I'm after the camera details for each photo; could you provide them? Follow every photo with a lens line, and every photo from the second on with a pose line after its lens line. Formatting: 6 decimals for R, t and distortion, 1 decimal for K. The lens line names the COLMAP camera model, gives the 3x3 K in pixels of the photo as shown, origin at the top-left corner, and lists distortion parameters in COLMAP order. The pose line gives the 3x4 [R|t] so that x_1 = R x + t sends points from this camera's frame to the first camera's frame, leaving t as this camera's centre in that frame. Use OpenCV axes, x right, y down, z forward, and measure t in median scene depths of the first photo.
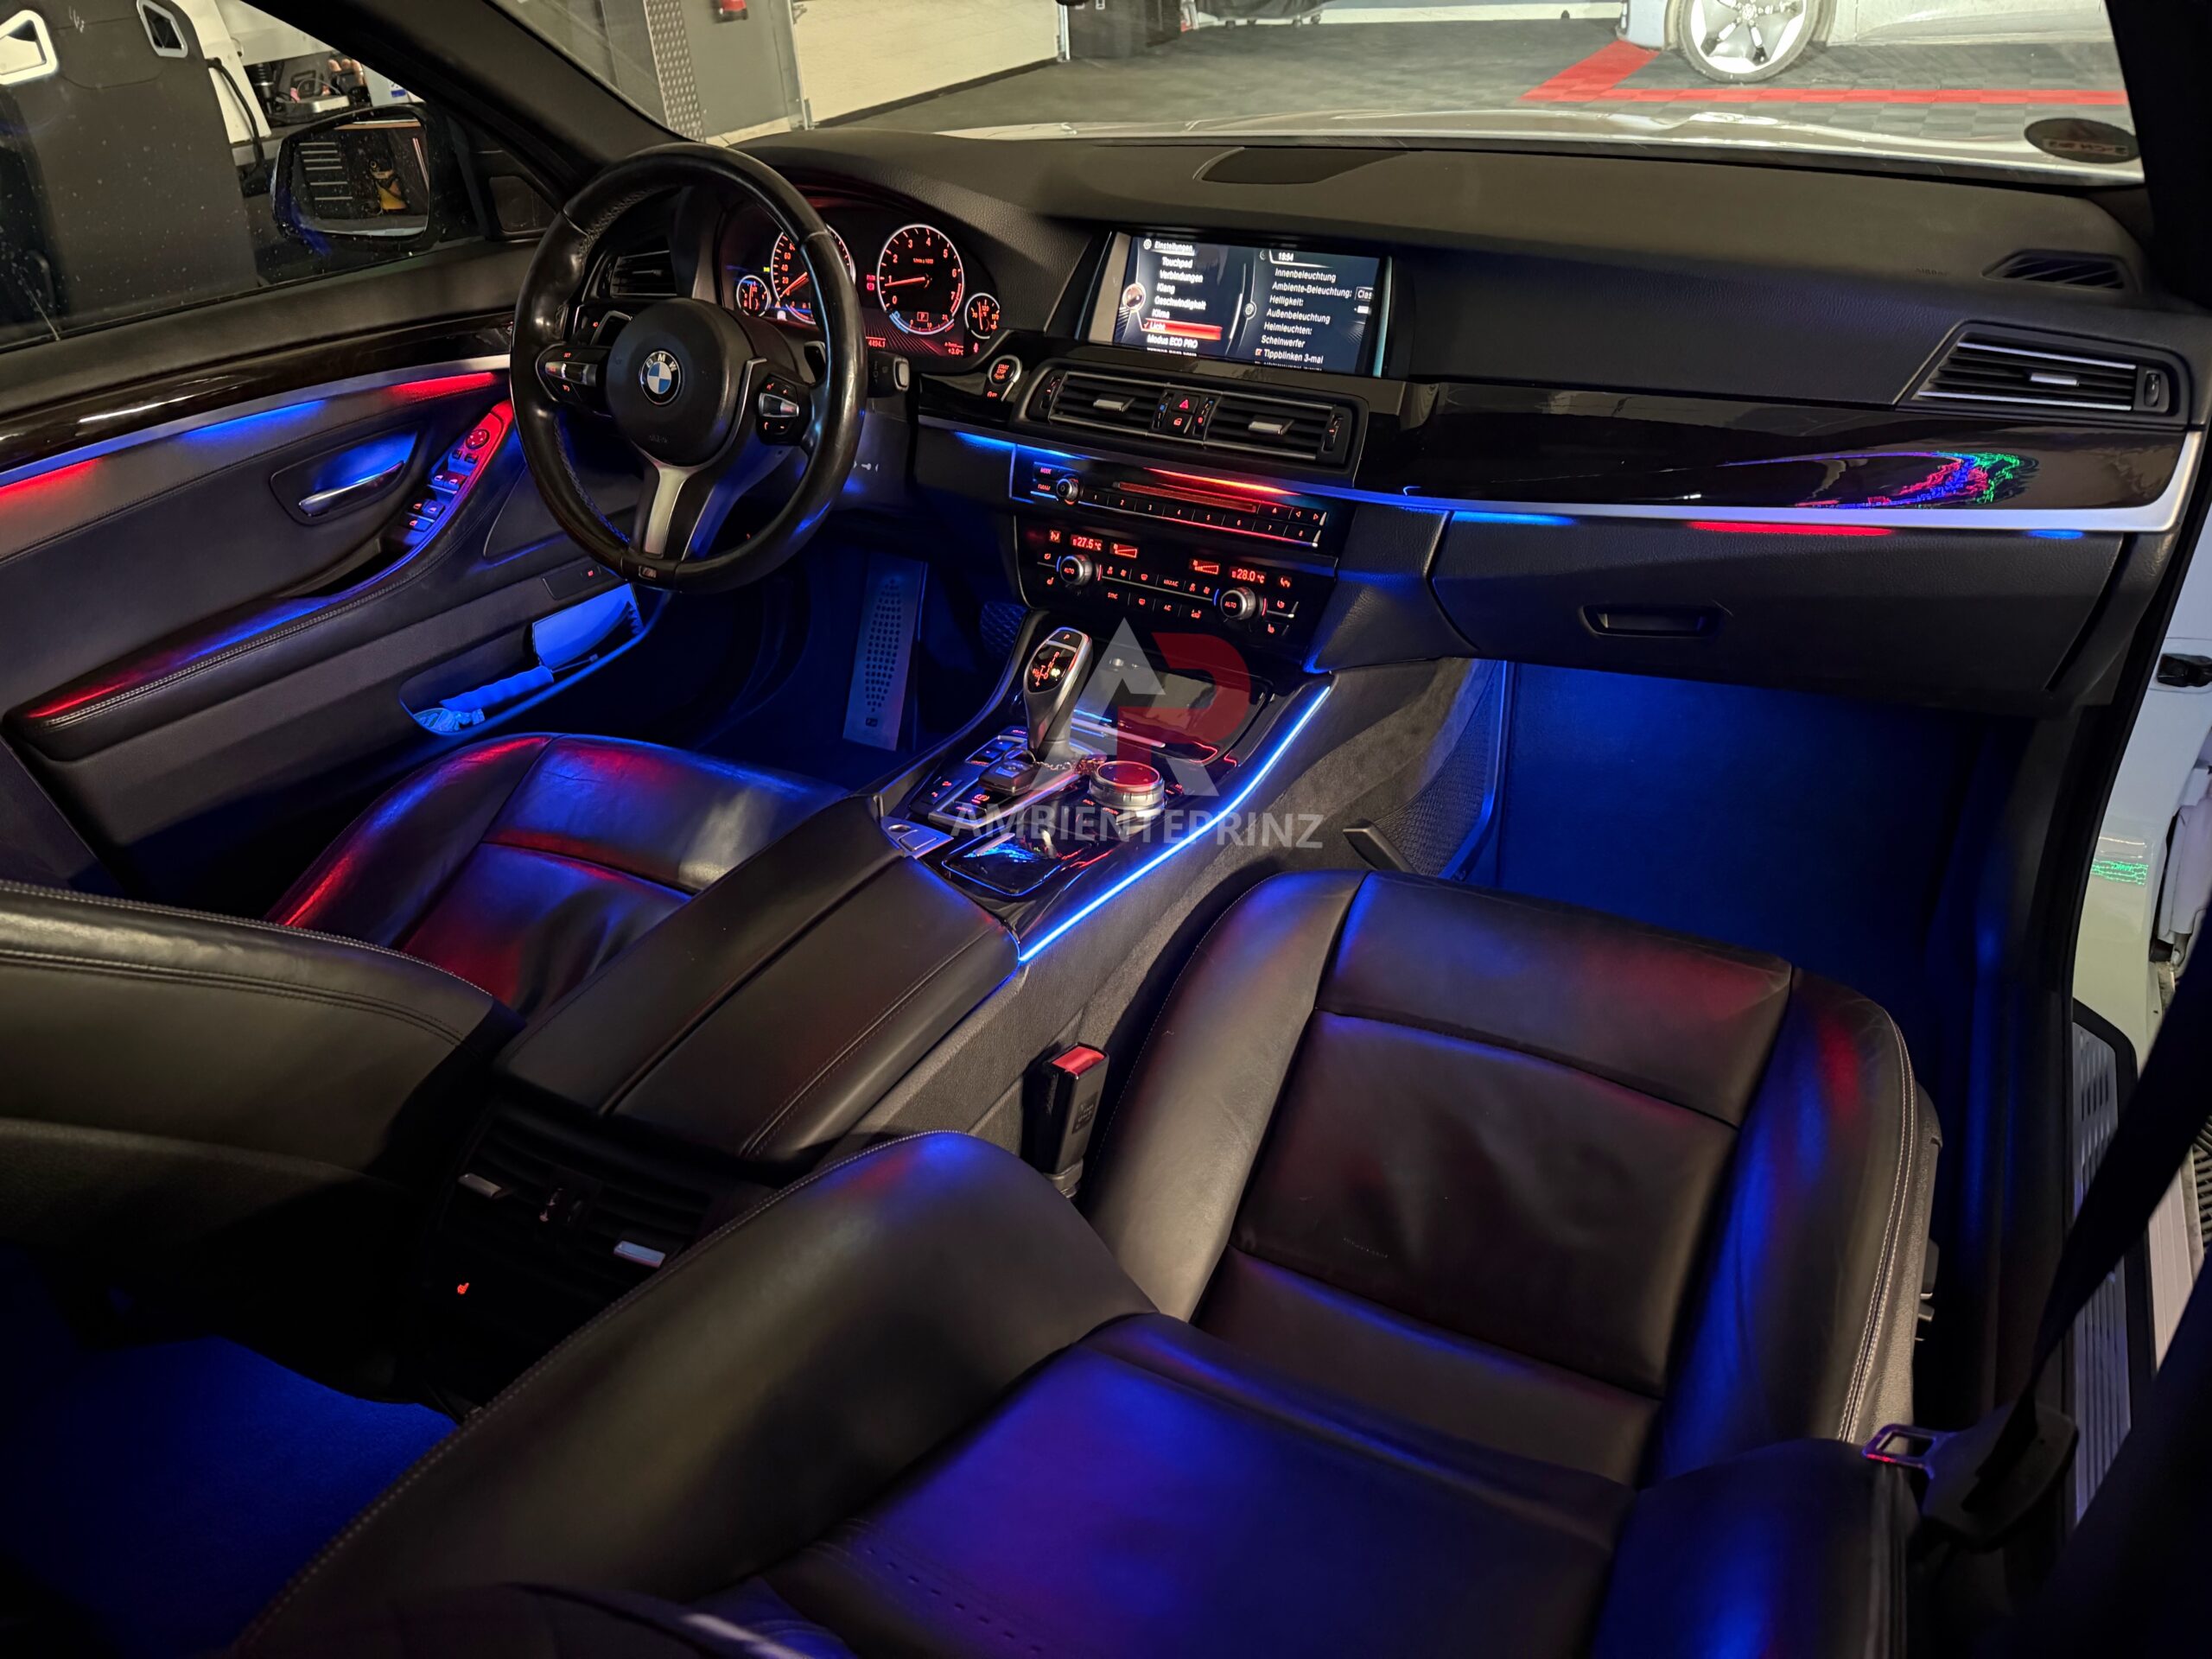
lens RADIAL K [[1549.9, 0, 1112.4], [0, 1549.9, 842.0], [0, 0, 1]] dist [0.068474, -0.083006]
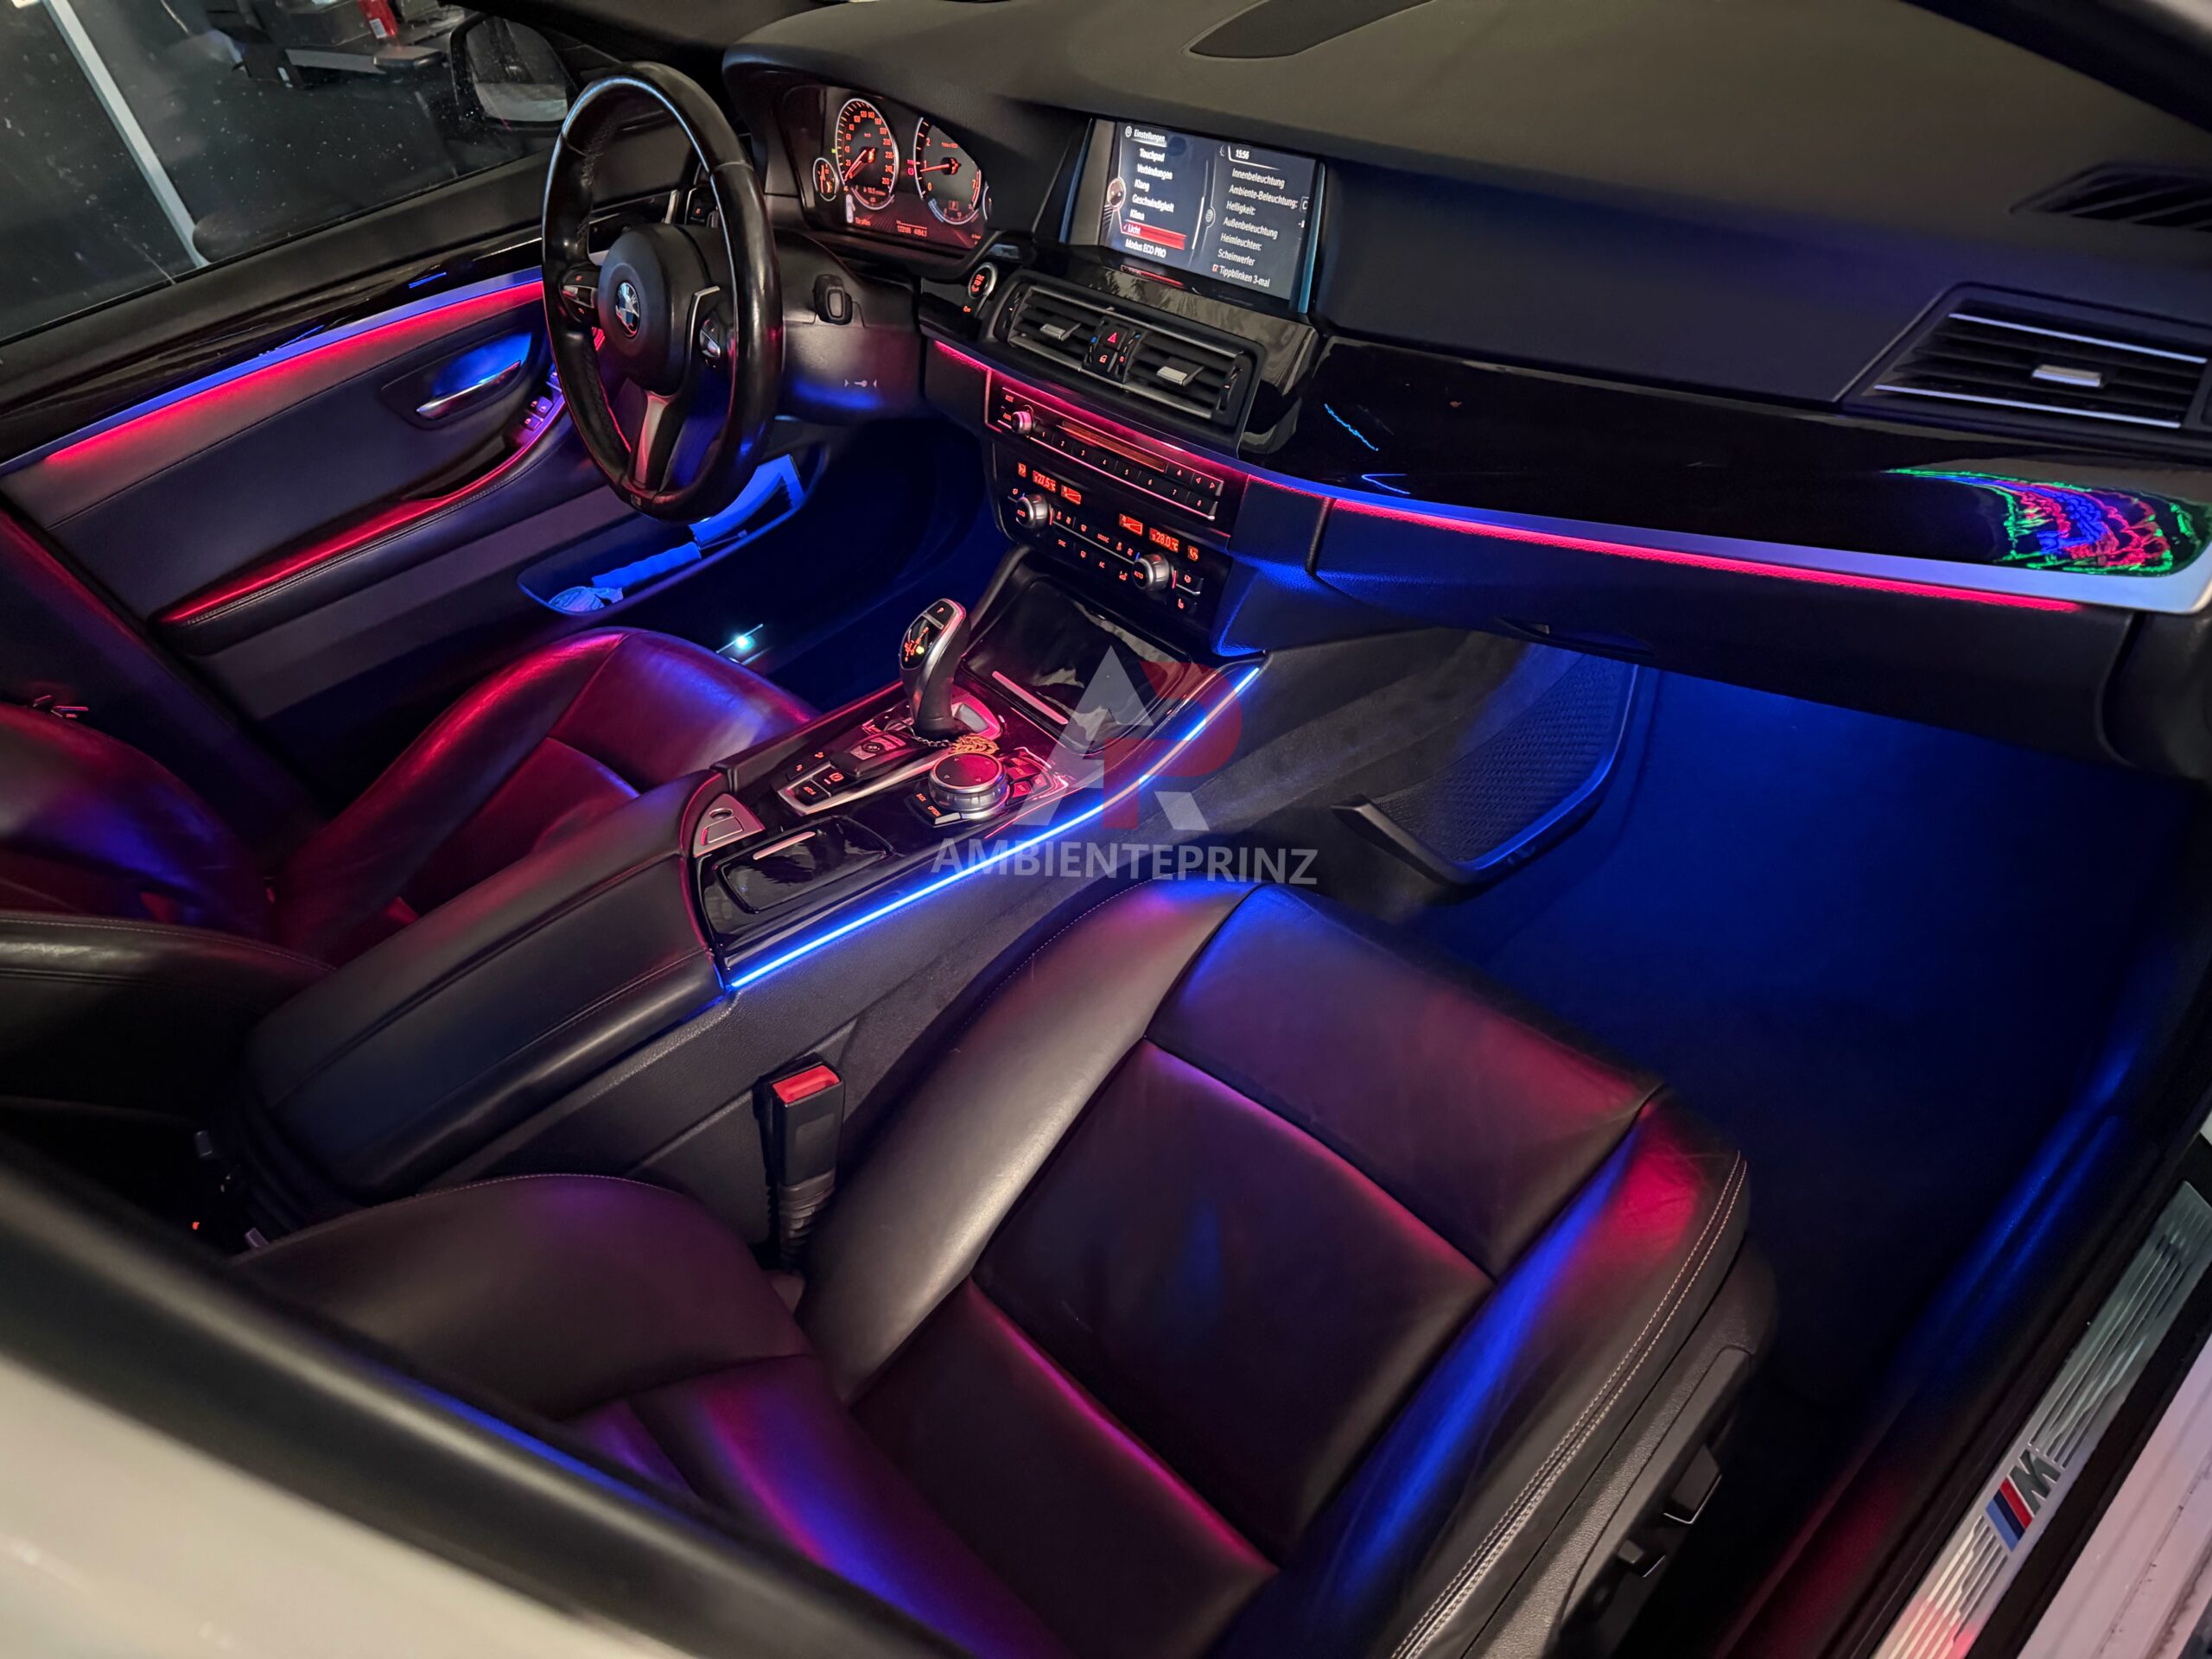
lens RADIAL K [[1555.6, 0, 1107.8], [0, 1555.6, 841.2], [0, 0, 1]] dist [0.052388, -0.062170]
pose [[0.927835, 0.116054, -0.354477, 0.373344], [-0.053295, 0.981861, 0.181959, -0.154545], [0.369165, -0.149936, 0.917190, 0.135773]]
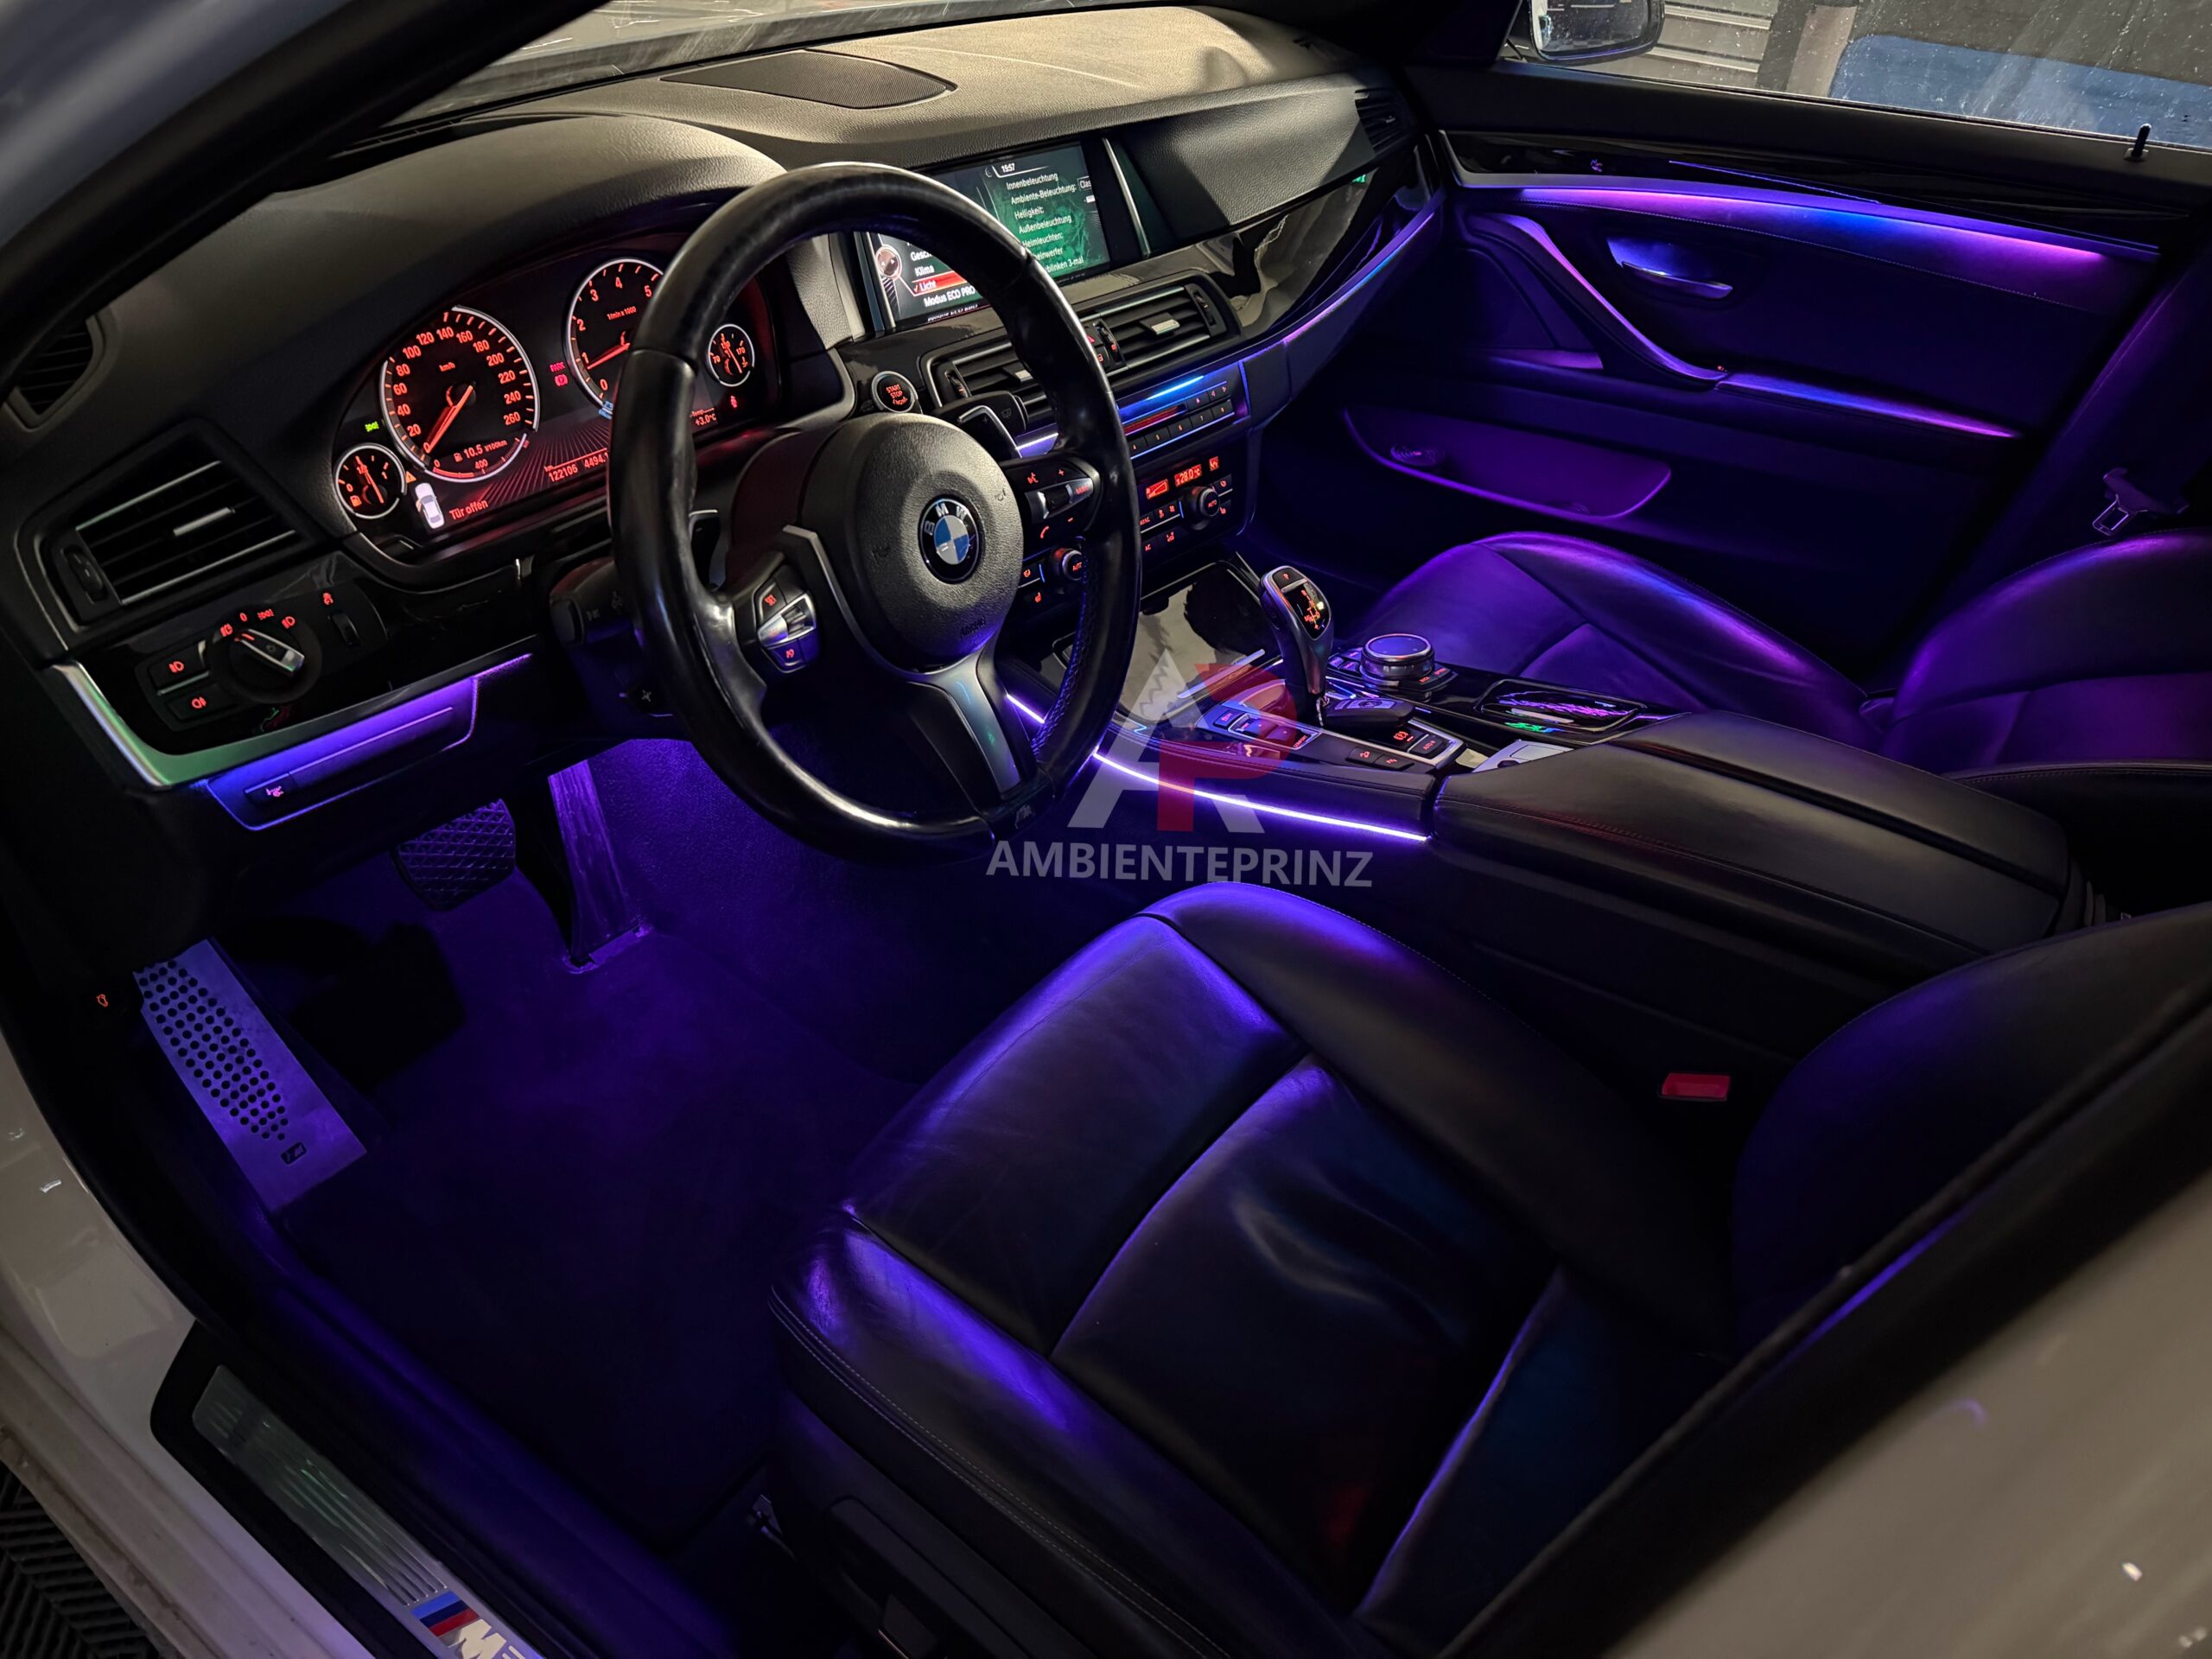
lens RADIAL K [[1566.8, 0, 1107.3], [0, 1566.8, 821.8], [0, 0, 1]] dist [0.055851, -0.070853]
pose [[0.138869, -0.542108, 0.828755, -0.829126], [0.471906, 0.771963, 0.425885, -0.429992], [-0.870643, 0.331953, 0.363025, 0.714207]]
